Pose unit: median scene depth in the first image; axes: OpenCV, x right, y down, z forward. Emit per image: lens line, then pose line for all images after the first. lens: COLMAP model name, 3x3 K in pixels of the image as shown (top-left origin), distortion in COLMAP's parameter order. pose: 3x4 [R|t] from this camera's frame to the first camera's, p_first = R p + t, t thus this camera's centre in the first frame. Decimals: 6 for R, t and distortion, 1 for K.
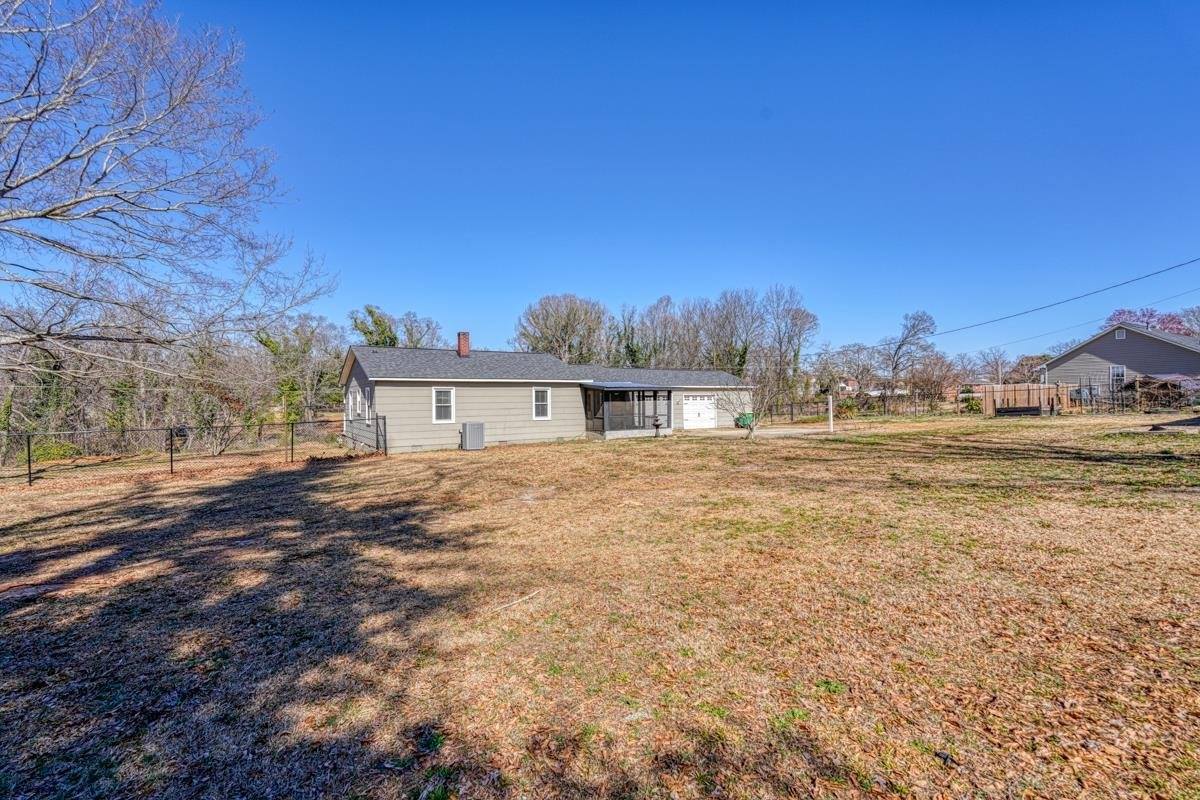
lens RADIAL K [[526.3, 0, 598.1], [0, 526.3, 401.5], [0, 0, 1]] dist [-0.018461, 0.009092]
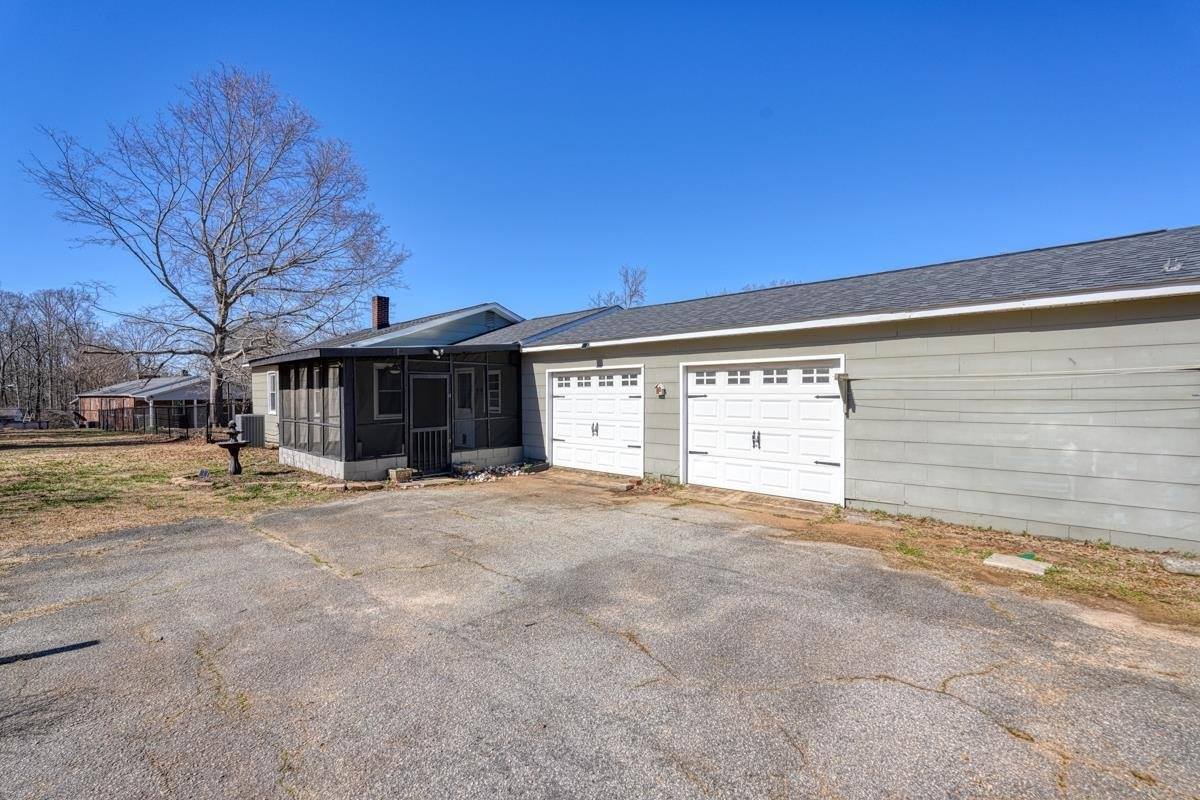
lens RADIAL K [[531.9, 0, 600.0], [0, 531.9, 400.0], [0, 0, 1]] dist [-0.002945, -0.000783]
pose [[0.182744, 0.012510, -0.983081, 0.444719], [0.006789, 0.999879, 0.013985, 0.001775], [0.983137, -0.009230, 0.182637, 0.894810]]
